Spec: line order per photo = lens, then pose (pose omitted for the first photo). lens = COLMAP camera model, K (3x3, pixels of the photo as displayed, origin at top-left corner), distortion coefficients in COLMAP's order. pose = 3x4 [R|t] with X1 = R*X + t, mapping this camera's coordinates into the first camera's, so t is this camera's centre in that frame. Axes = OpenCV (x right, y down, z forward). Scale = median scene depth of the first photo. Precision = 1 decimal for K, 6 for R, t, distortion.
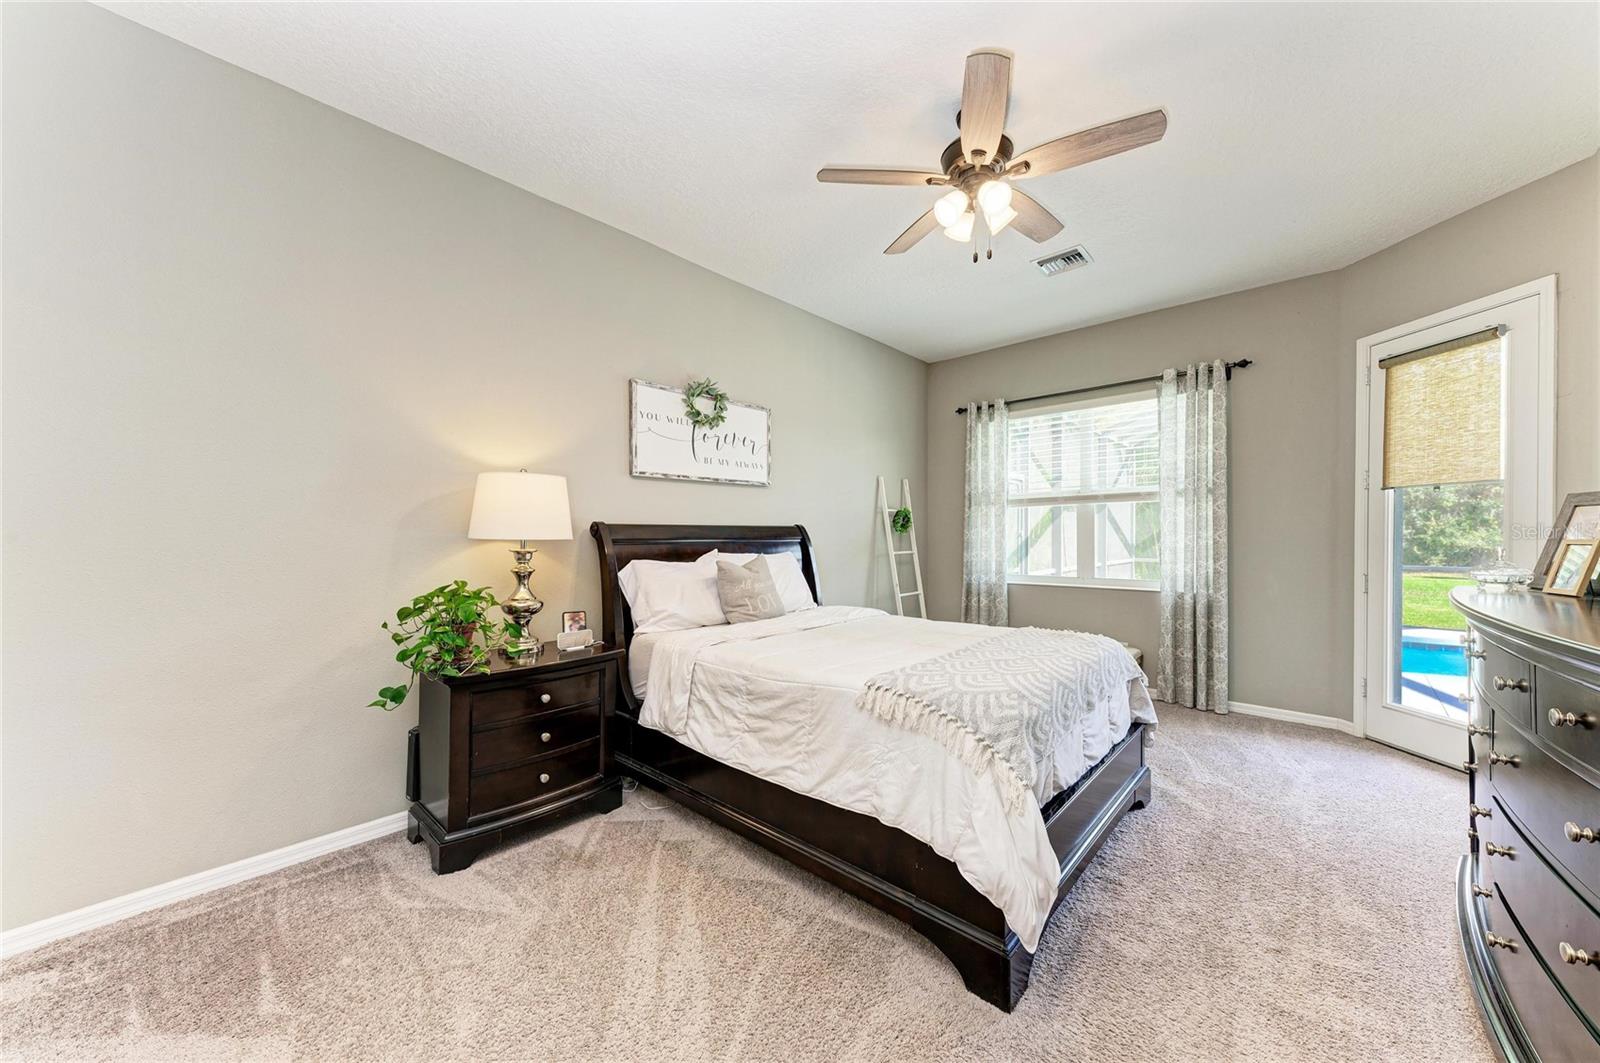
lens RADIAL K [[575.6, 0, 798.1], [0, 575.6, 536.7], [0, 0, 1]] dist [0.015572, 0.000018]
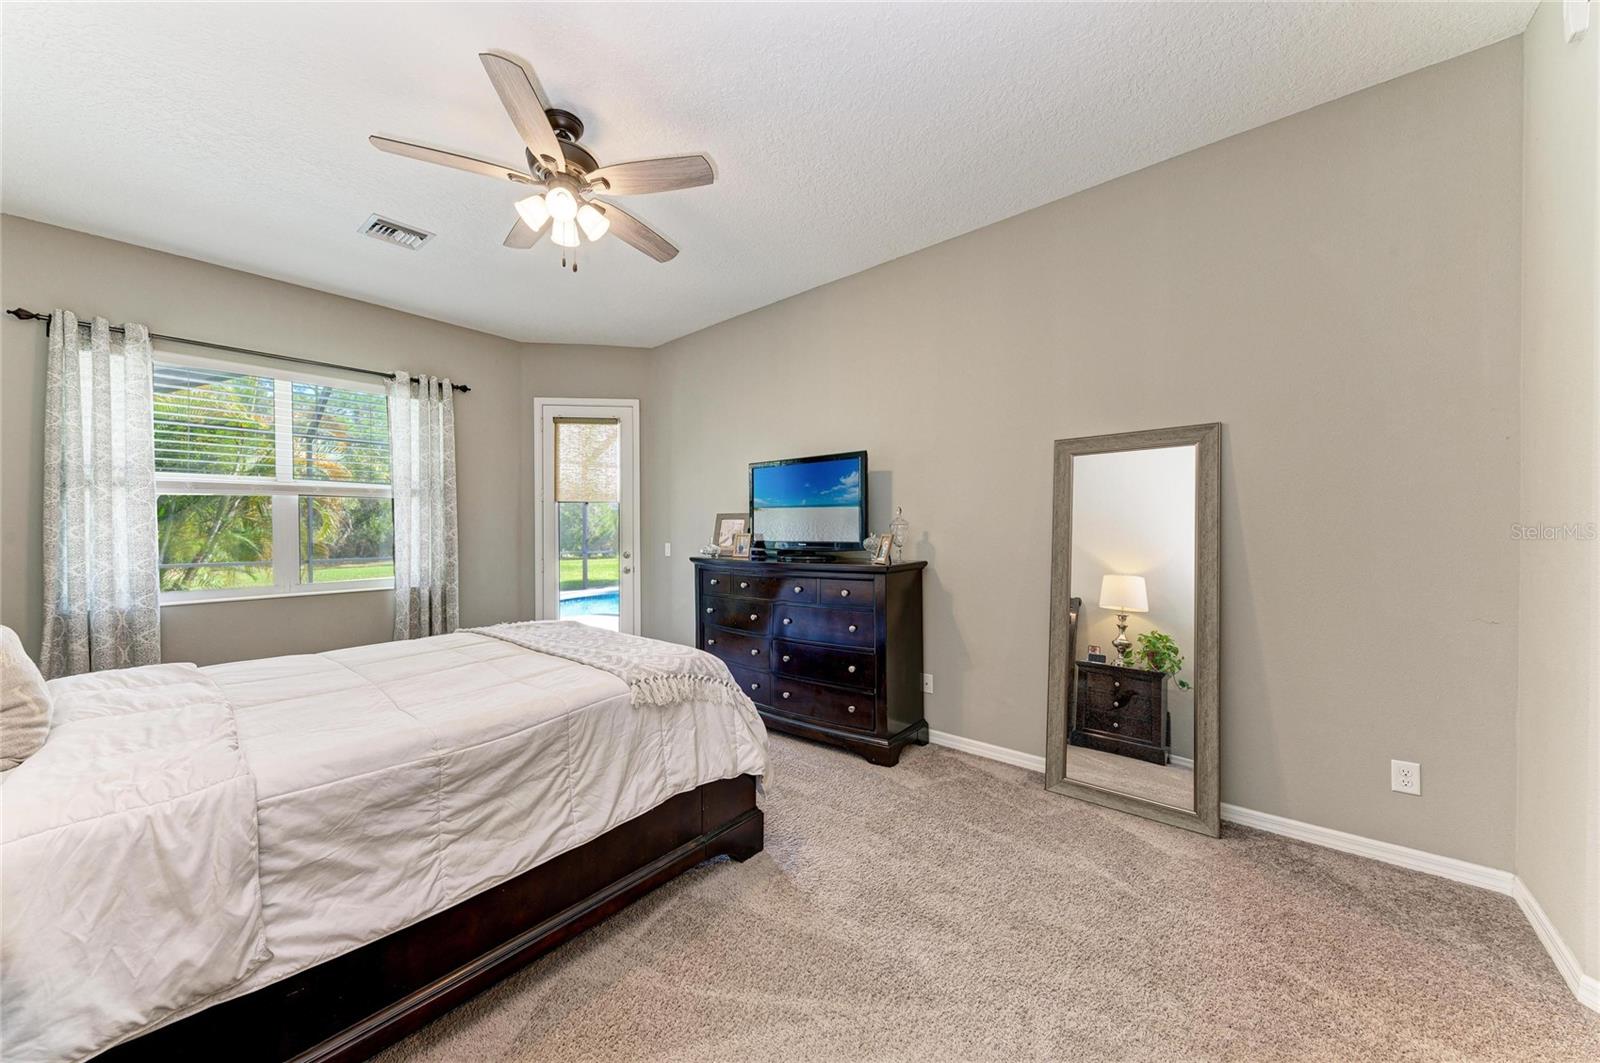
lens RADIAL K [[560.9, 0, 798.7], [0, 560.9, 534.2], [0, 0, 1]] dist [0.000200, -0.000061]
pose [[-0.045220, -0.005997, 0.998959, -0.416630], [0.007390, 0.999953, 0.006338, -0.001459], [-0.998950, 0.007669, -0.045173, 0.371188]]
